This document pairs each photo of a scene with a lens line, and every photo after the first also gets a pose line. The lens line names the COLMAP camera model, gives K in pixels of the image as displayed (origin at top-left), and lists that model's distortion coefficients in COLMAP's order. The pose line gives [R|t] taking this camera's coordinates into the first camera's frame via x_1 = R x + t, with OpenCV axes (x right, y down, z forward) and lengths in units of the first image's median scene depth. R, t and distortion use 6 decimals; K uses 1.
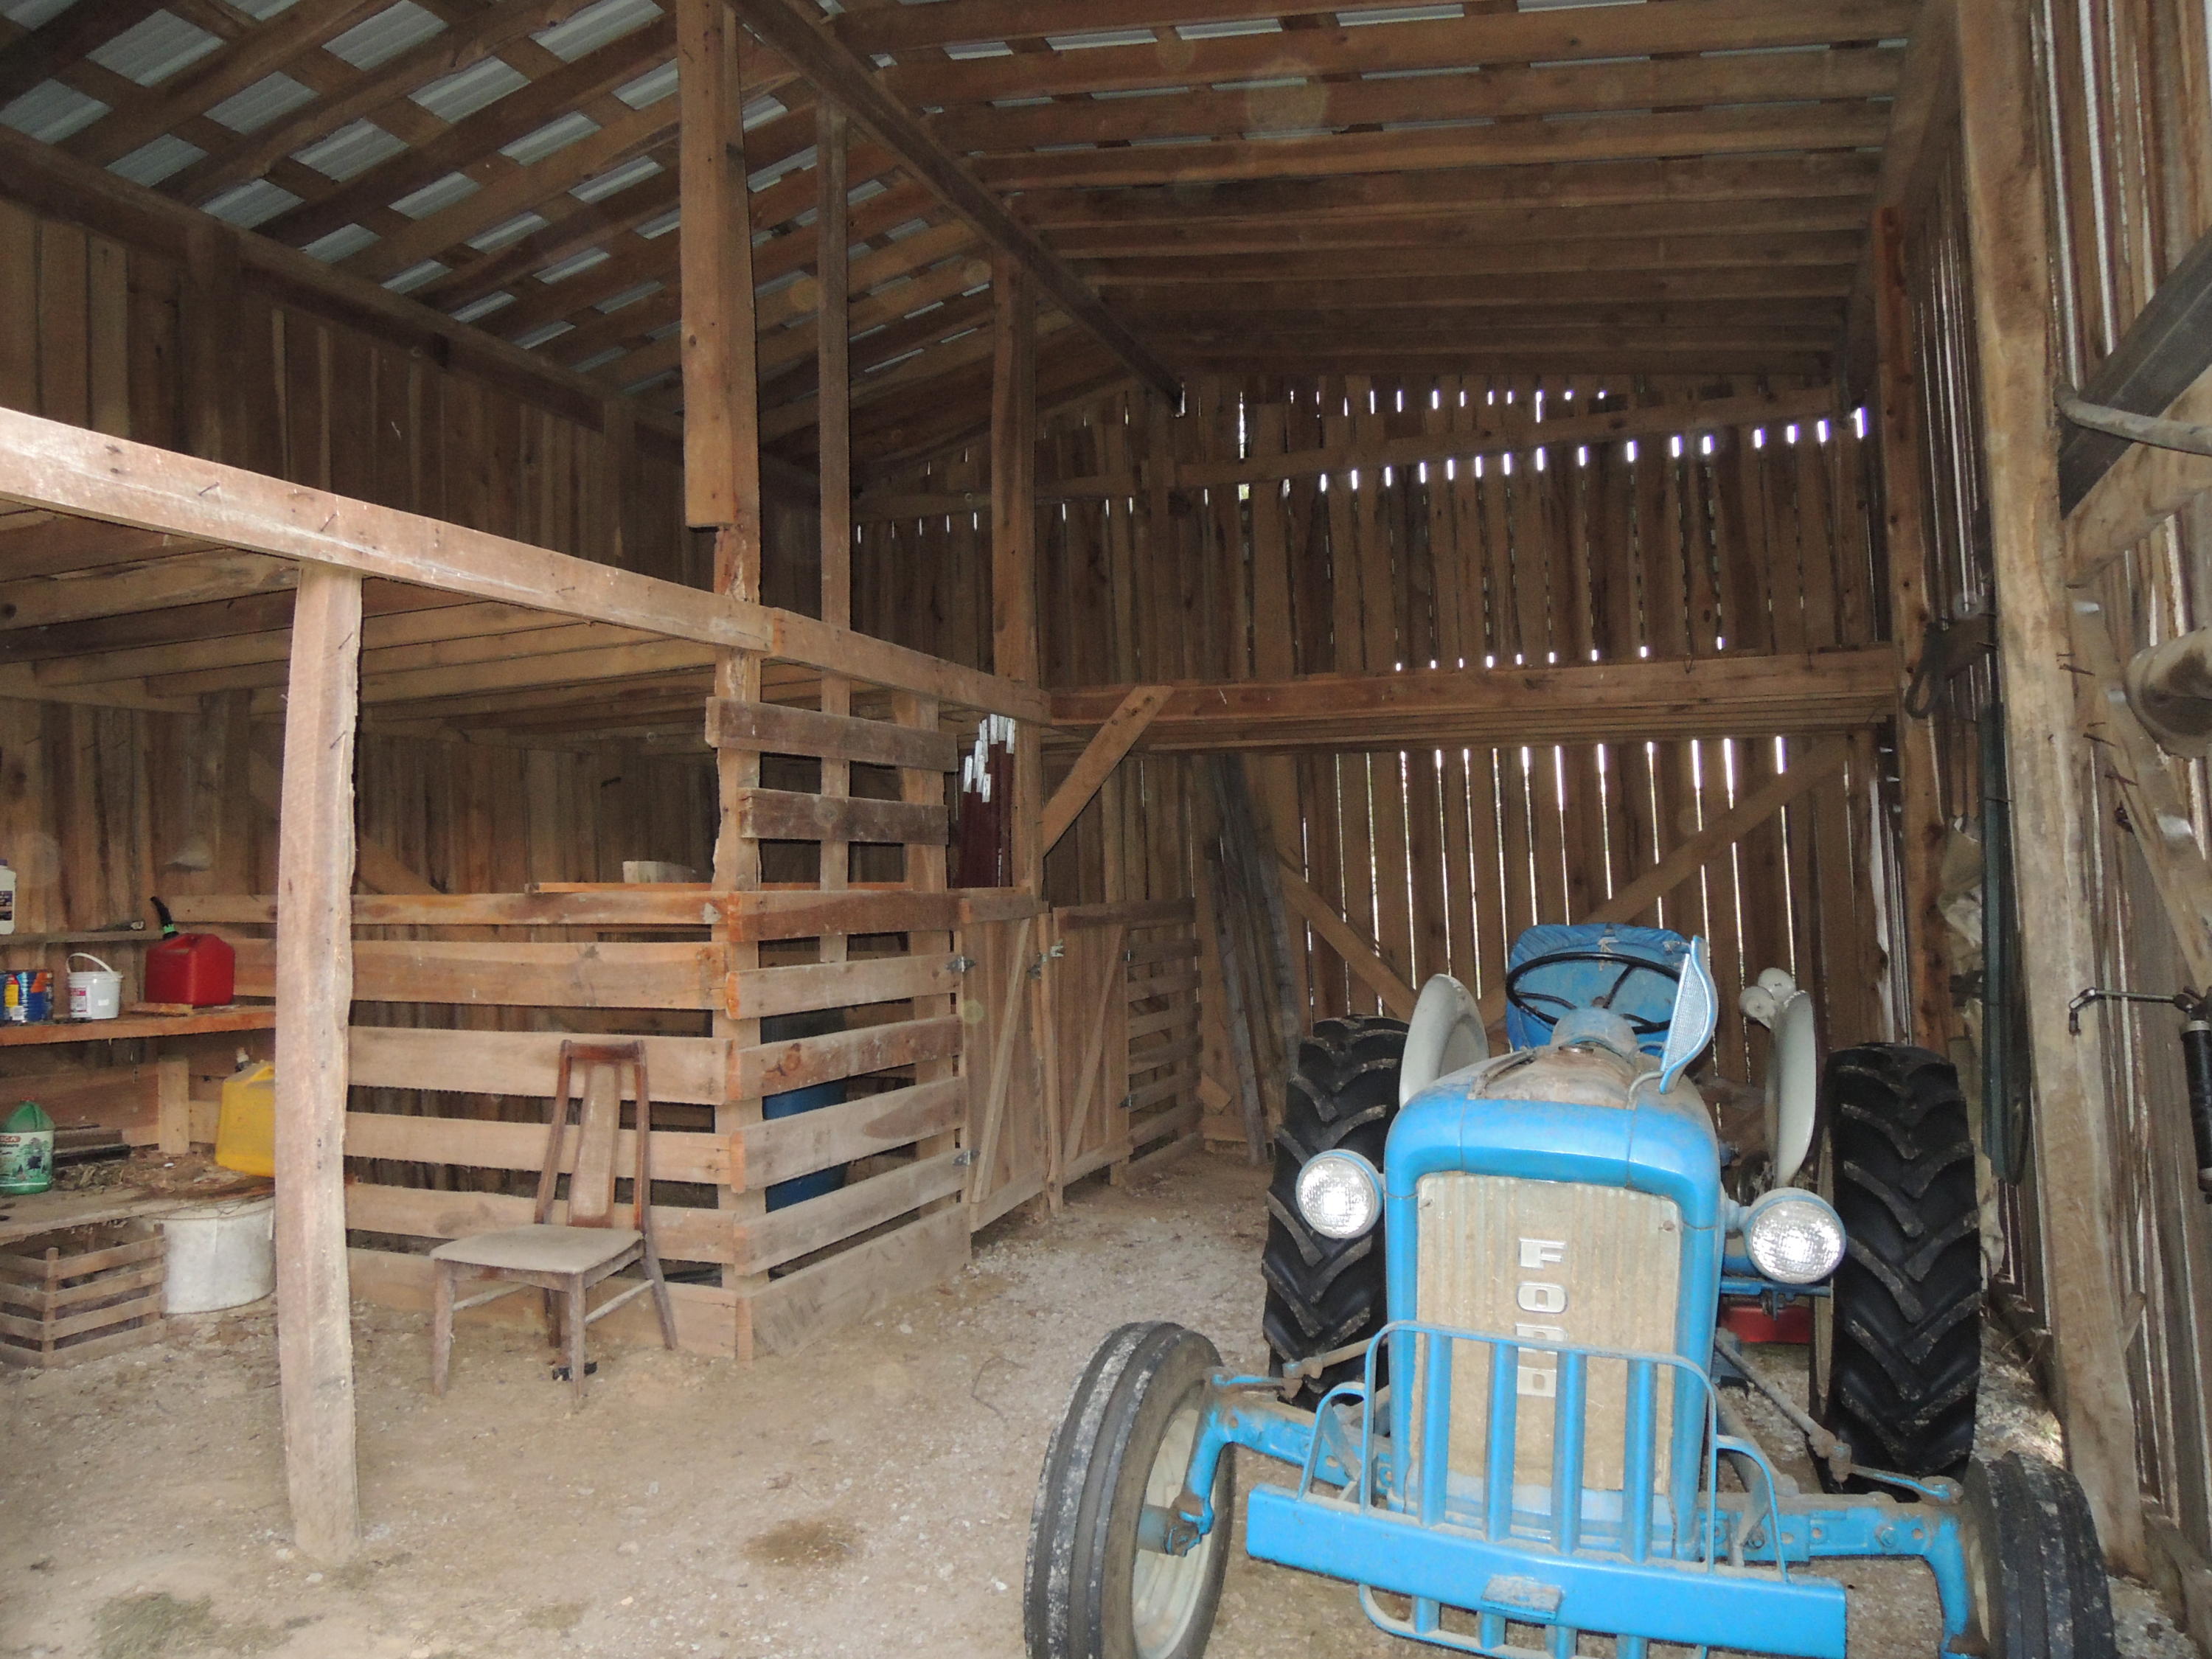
lens RADIAL K [[1576.9, 0, 1106.0], [0, 1576.9, 829.5], [0, 0, 1]] dist [-0.026646, -0.000167]
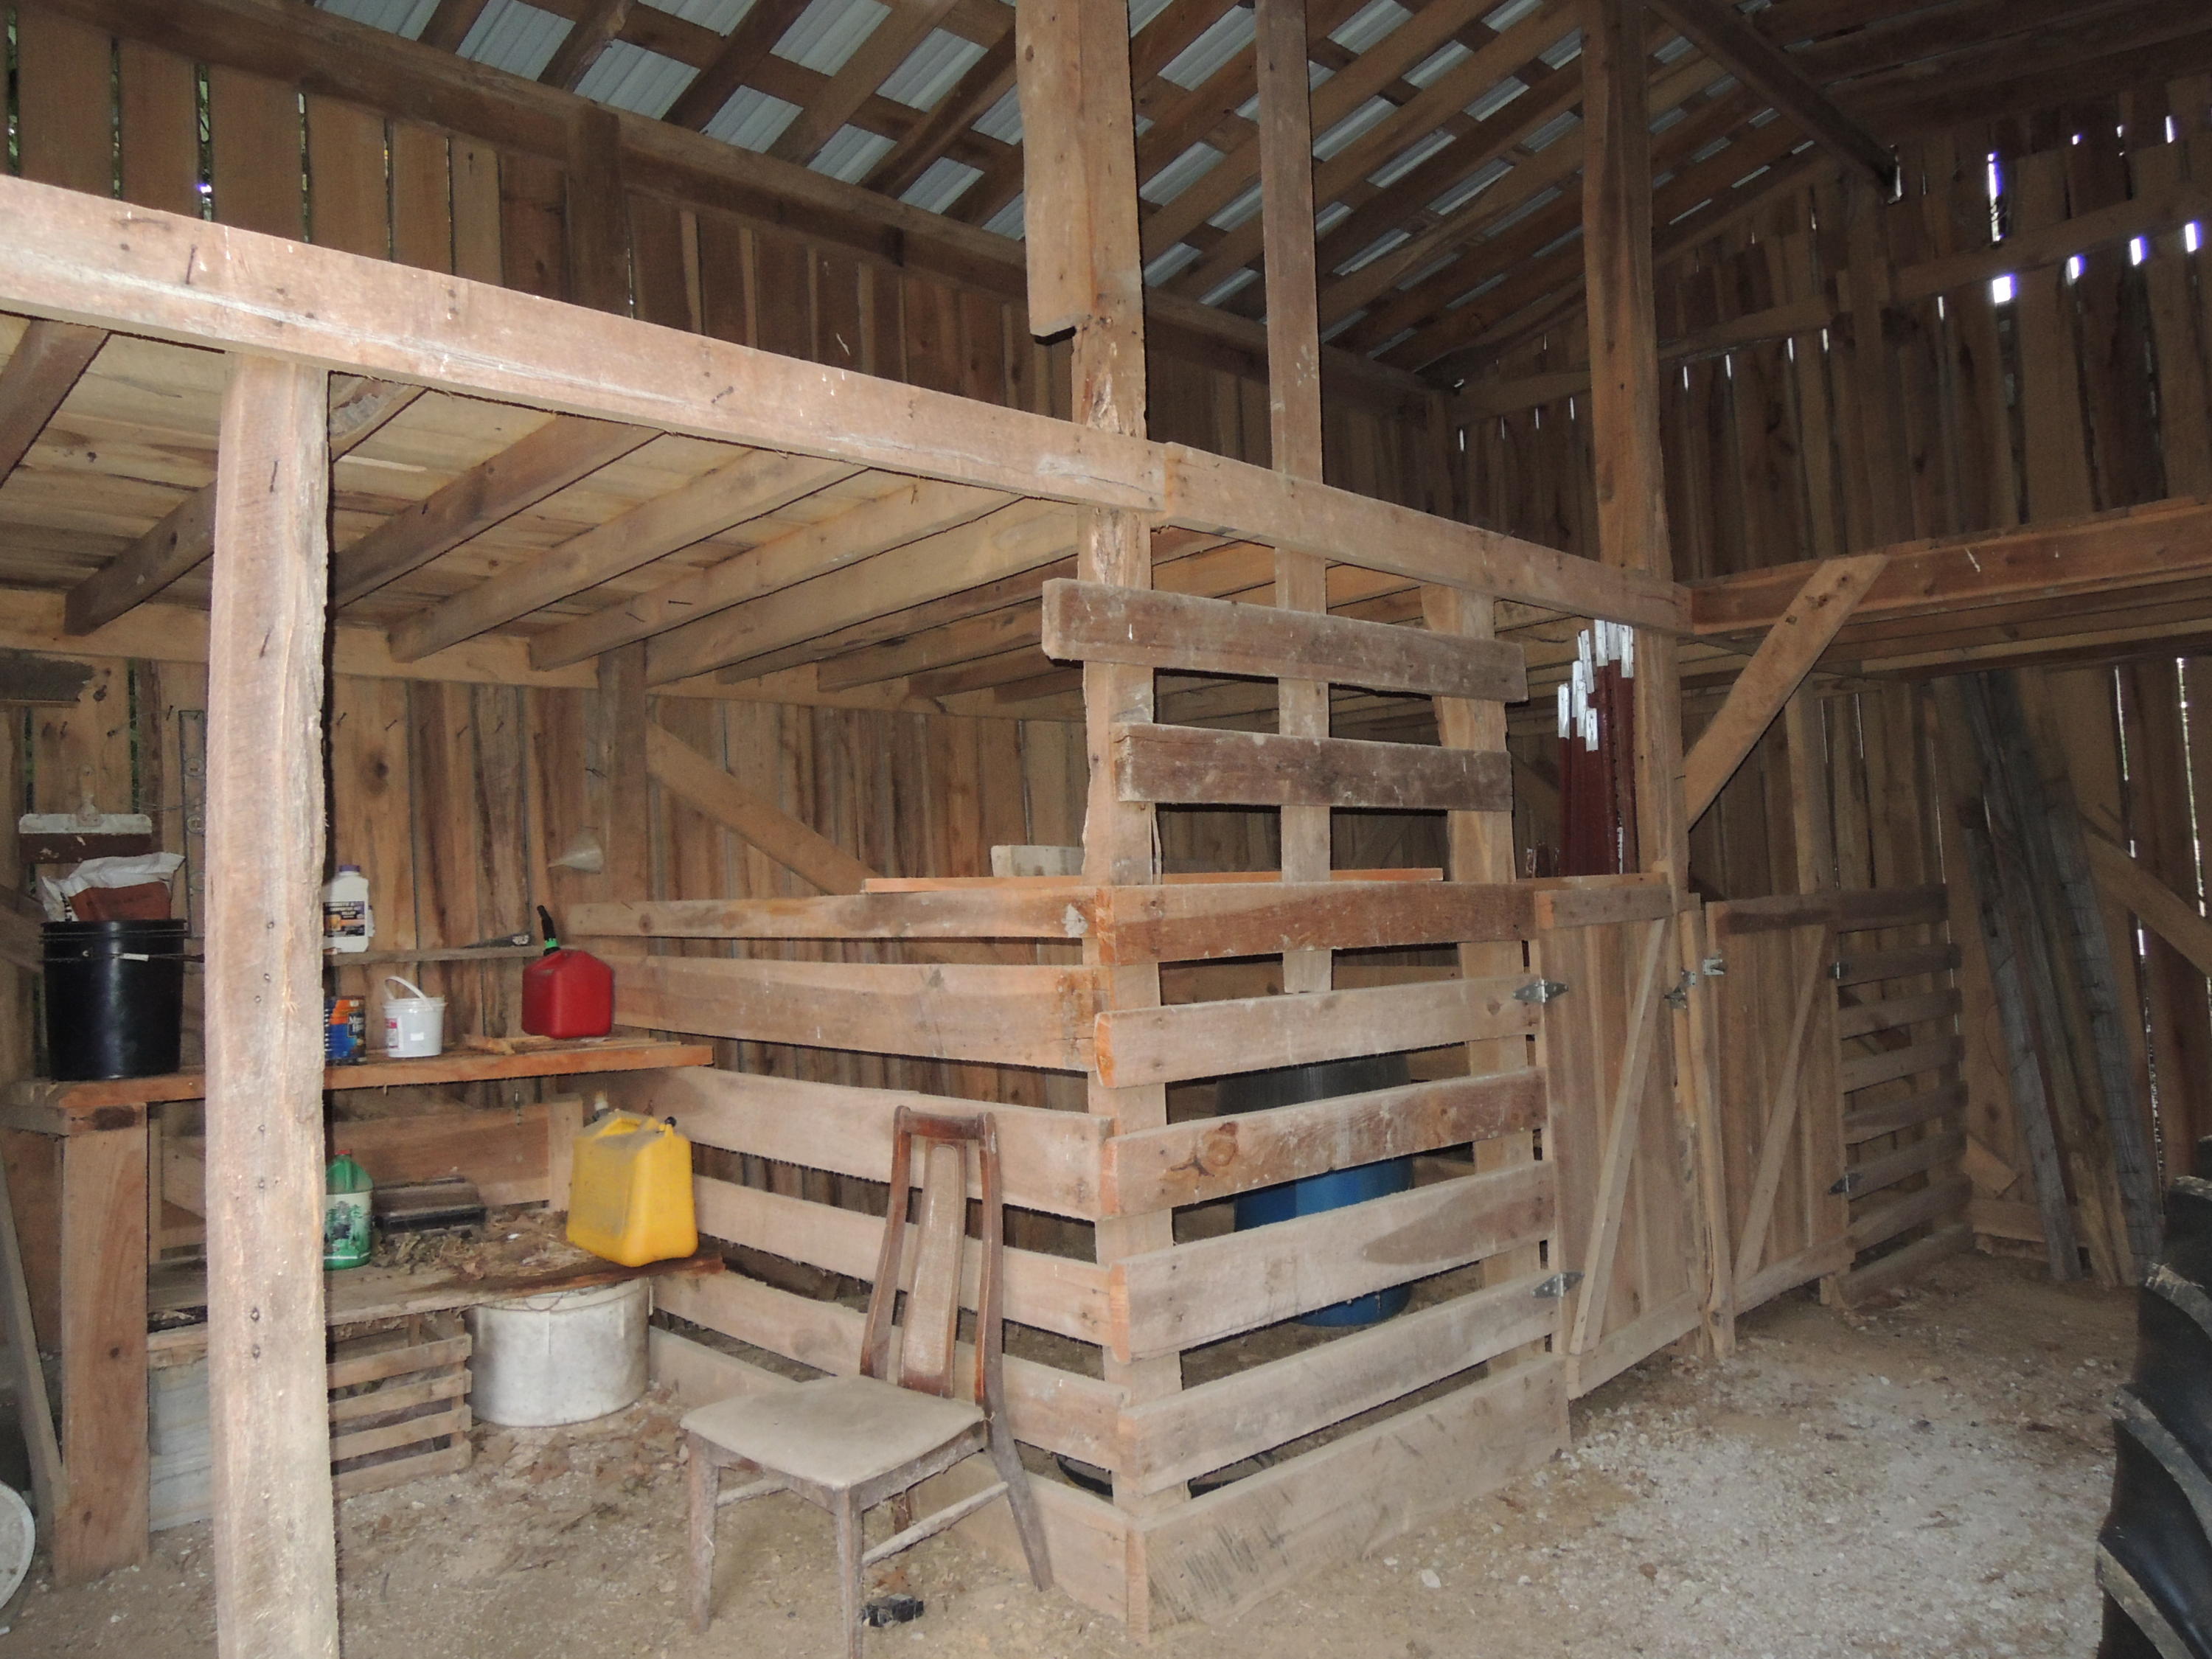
lens RADIAL K [[1582.0, 0, 1109.7], [0, 1582.0, 824.6], [0, 0, 1]] dist [-0.019327, -0.006166]
pose [[0.903360, -0.034671, -0.427480, 0.034058], [0.033959, 0.999380, -0.009291, 0.017843], [0.427537, -0.006124, 0.903977, 0.364563]]
